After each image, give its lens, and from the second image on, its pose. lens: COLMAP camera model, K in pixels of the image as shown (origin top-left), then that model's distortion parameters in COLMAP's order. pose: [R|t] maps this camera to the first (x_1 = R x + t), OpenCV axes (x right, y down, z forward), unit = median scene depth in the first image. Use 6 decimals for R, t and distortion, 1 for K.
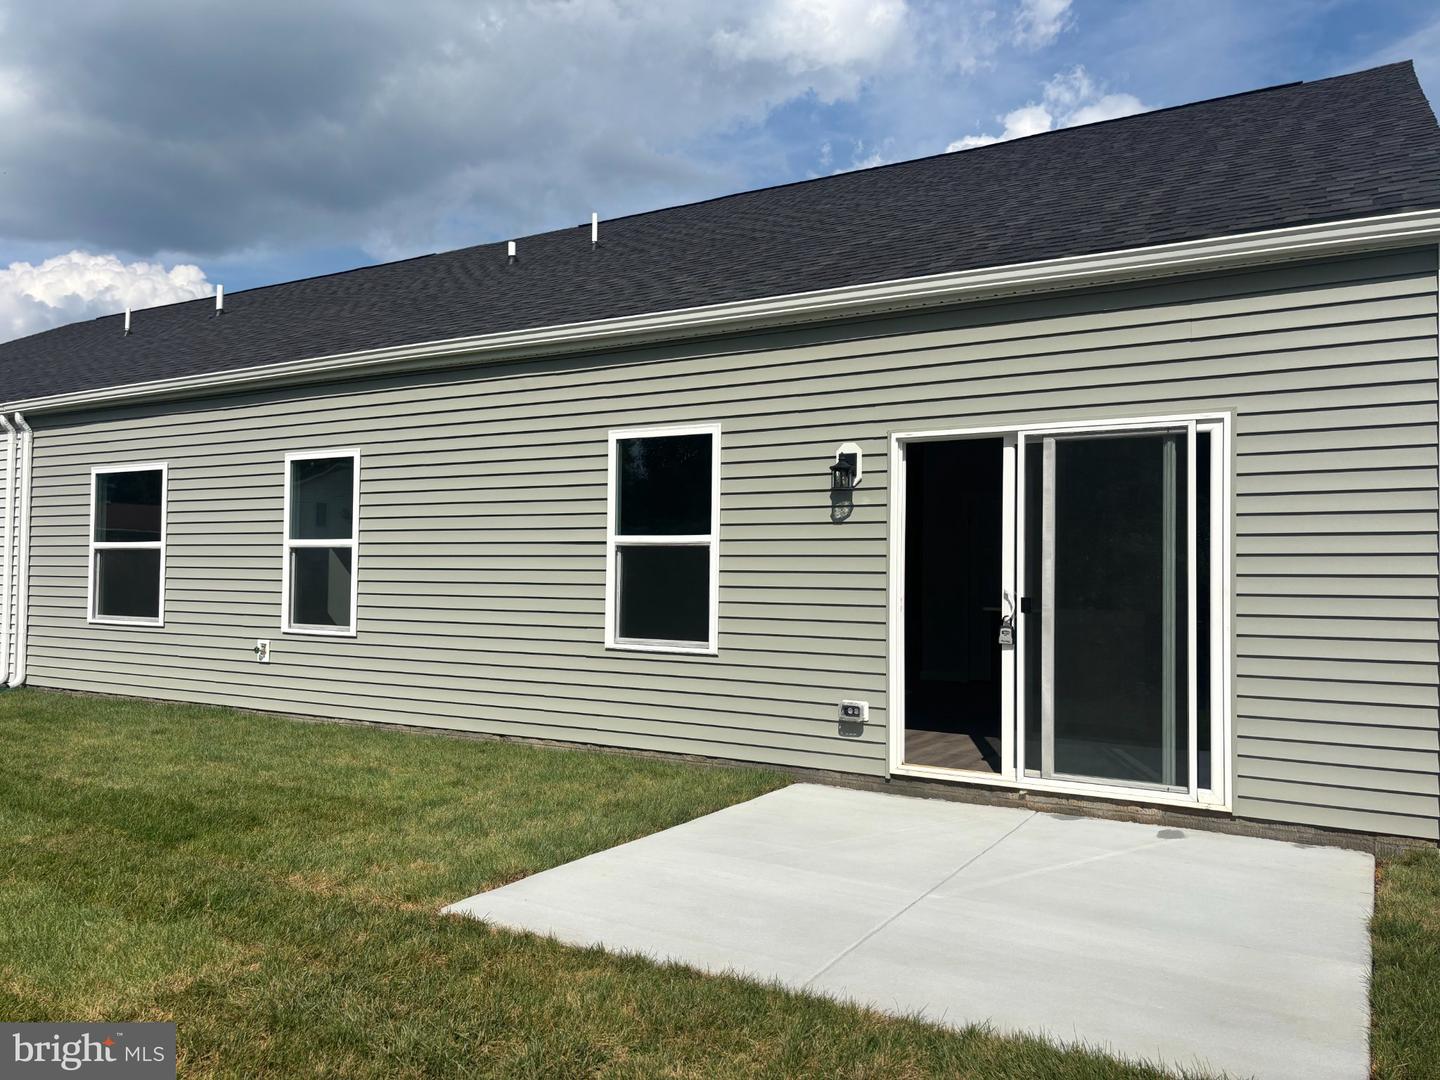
lens RADIAL K [[1300.8, 0, 719.5], [0, 1300.8, 532.4], [0, 0, 1]] dist [0.069849, -0.000701]
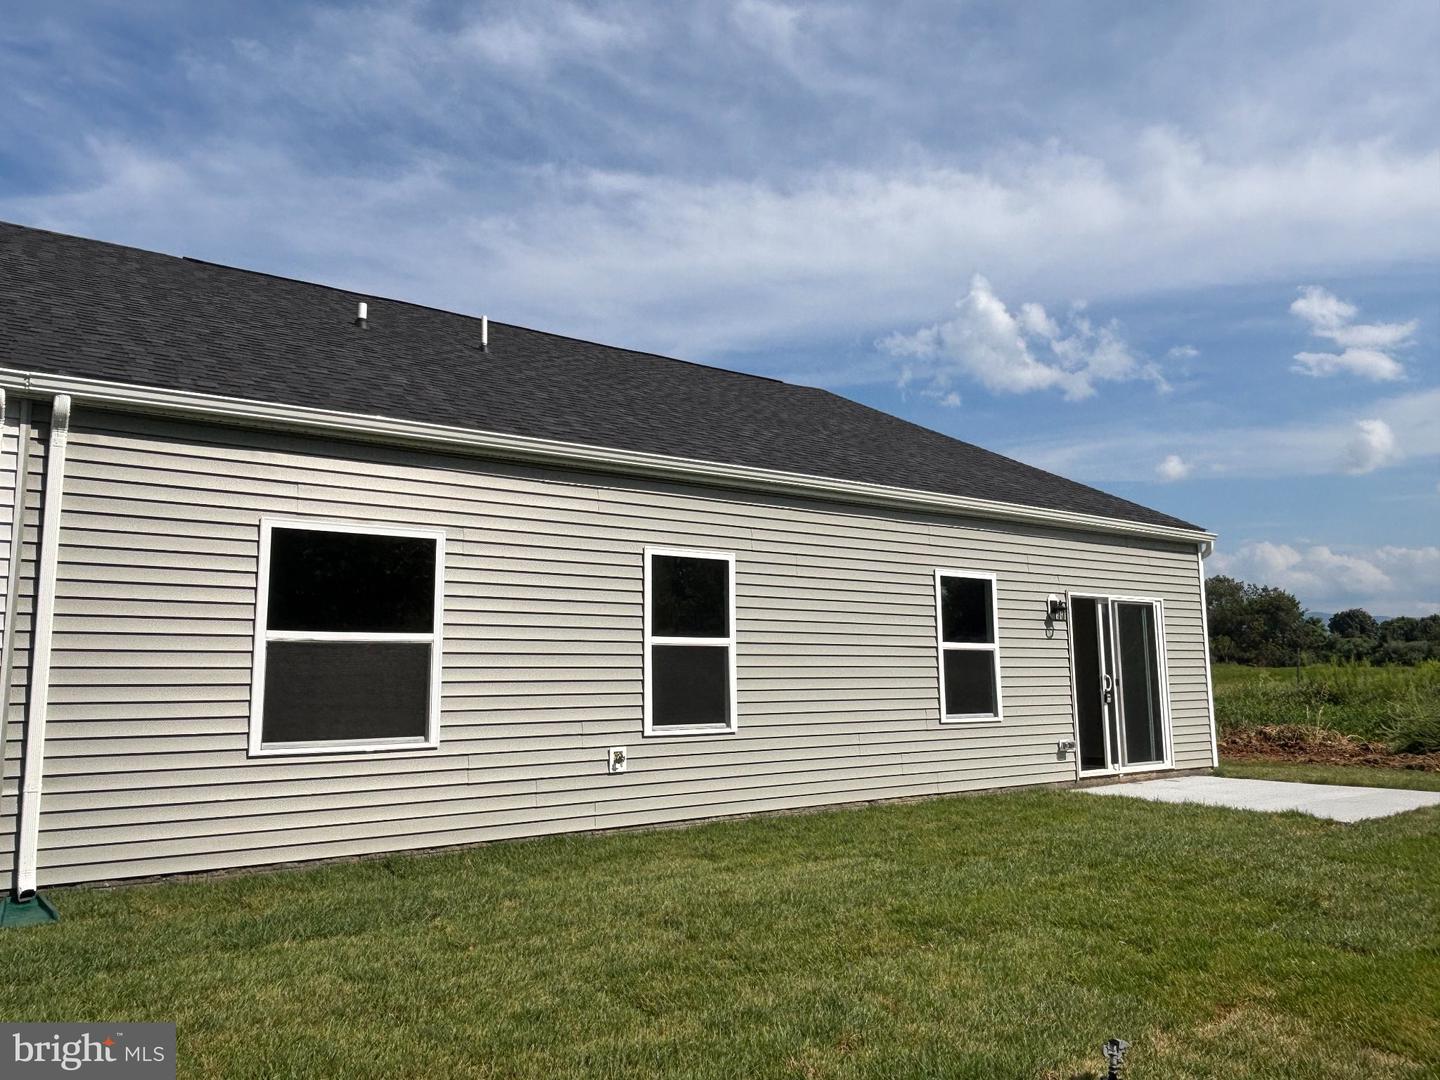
lens RADIAL K [[1008.3, 0, 719.8], [0, 1008.3, 538.7], [0, 0, 1]] dist [0.046317, -0.004933]
pose [[0.338413, 0.110167, 0.934527, -1.023890], [-0.023723, 0.993806, -0.108565, 0.013075], [-0.940699, 0.014570, 0.338930, 0.714871]]
